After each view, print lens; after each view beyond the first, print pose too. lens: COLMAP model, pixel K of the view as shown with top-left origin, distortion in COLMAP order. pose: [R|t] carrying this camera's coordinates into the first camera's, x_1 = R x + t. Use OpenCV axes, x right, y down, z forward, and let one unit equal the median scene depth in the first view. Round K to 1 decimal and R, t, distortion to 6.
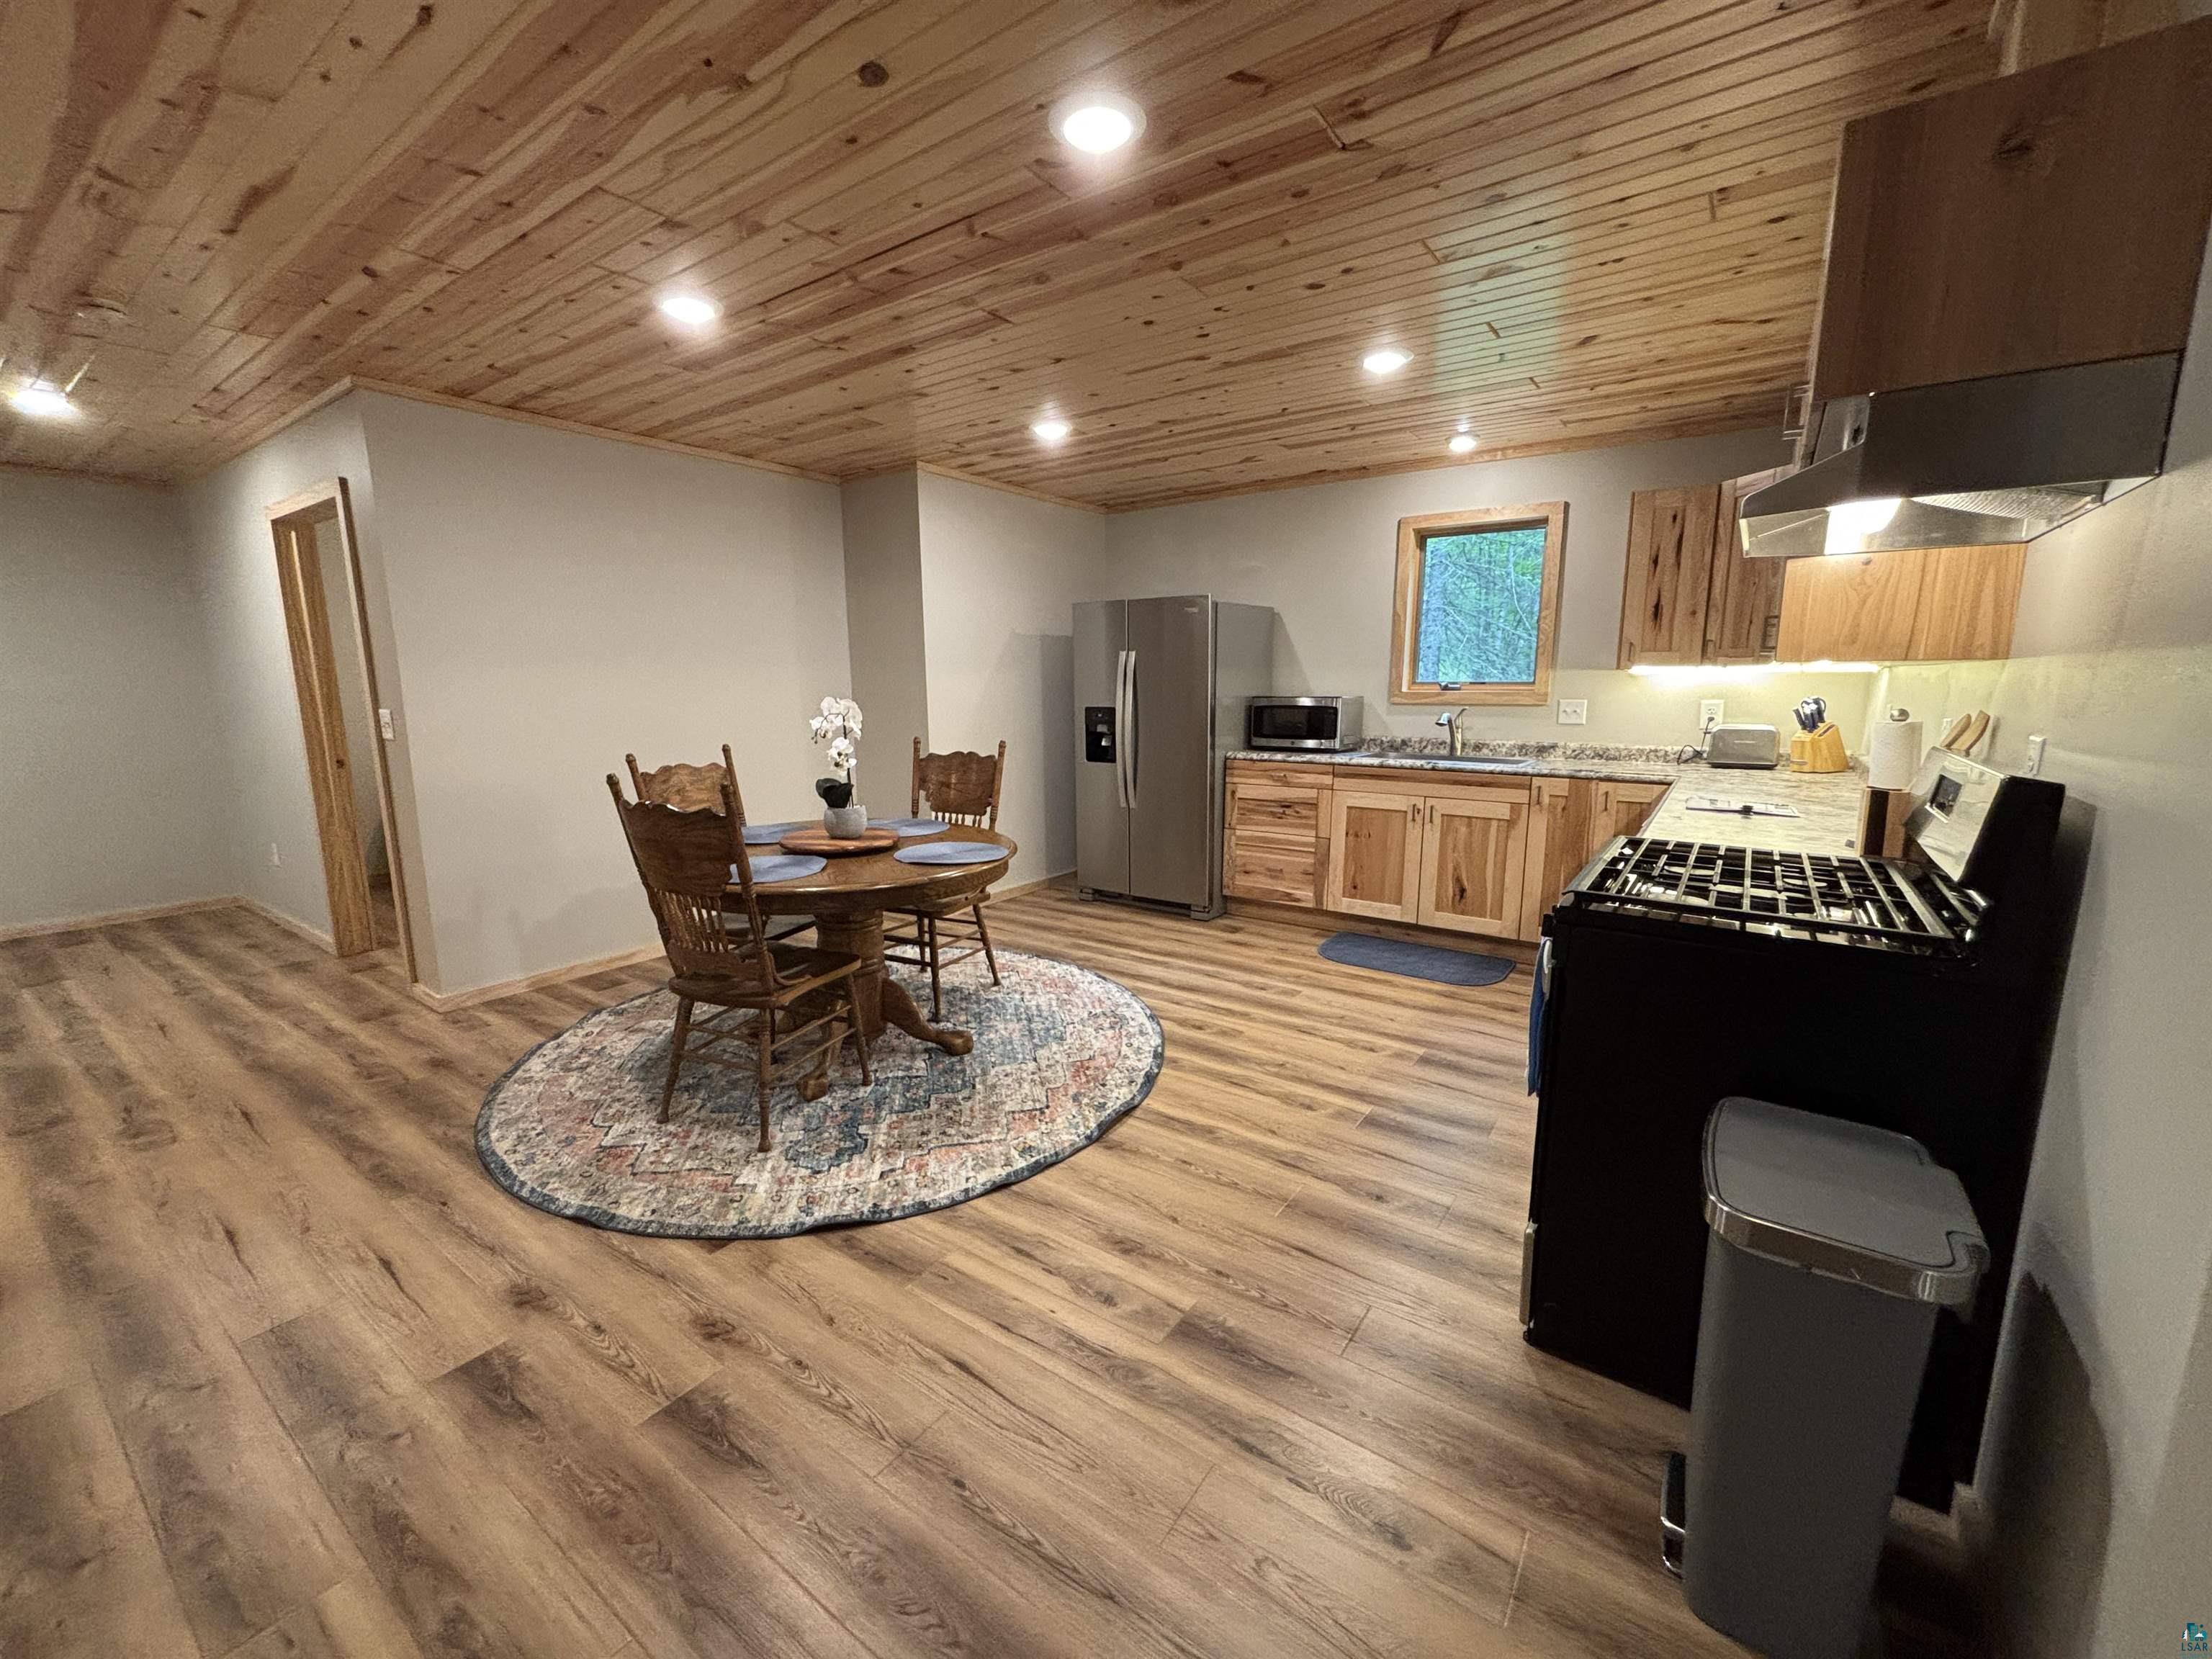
lens RADIAL K [[891.1, 0, 1111.1], [0, 891.1, 845.6], [0, 0, 1]] dist [-0.000646, -0.000618]
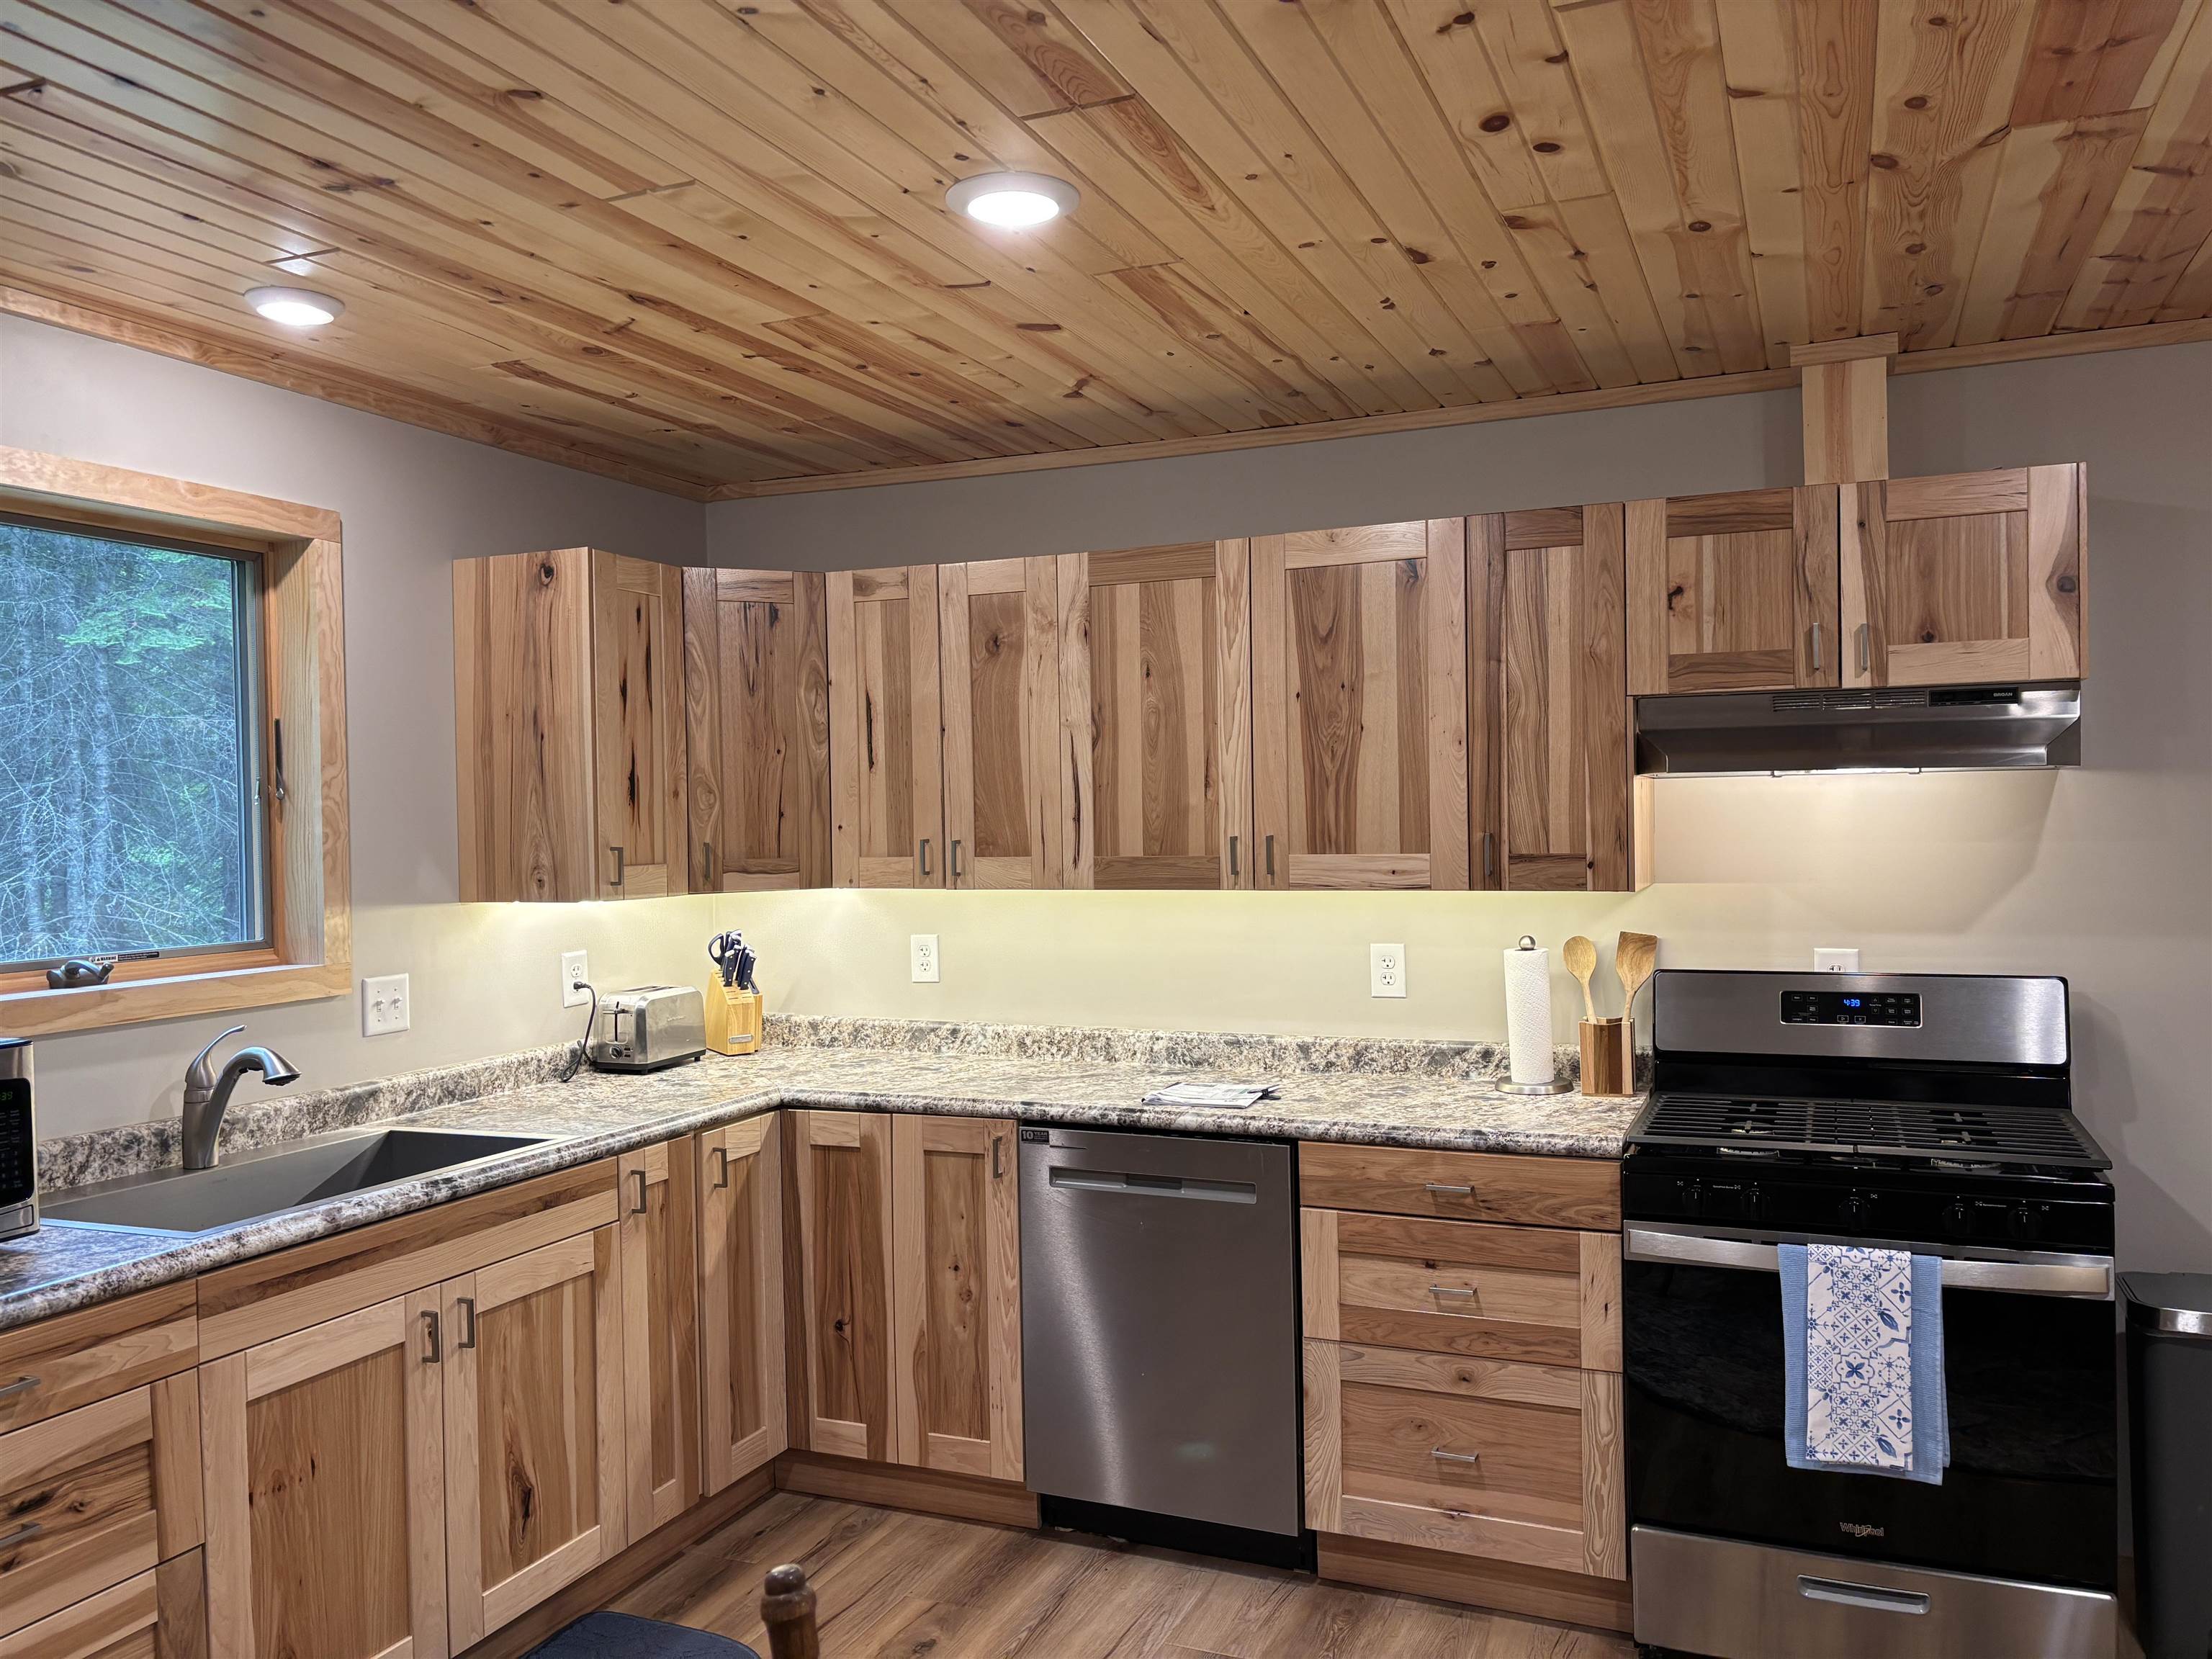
lens RADIAL K [[1686.7, 0, 1106.0], [0, 1686.7, 829.5], [0, 0, 1]] dist [0.081422, -0.095076]
pose [[-0.210074, 0.003935, 0.977678, -0.357385], [0.200721, 0.978864, 0.039189, -0.204225], [-0.956860, 0.204473, -0.206423, 0.867084]]
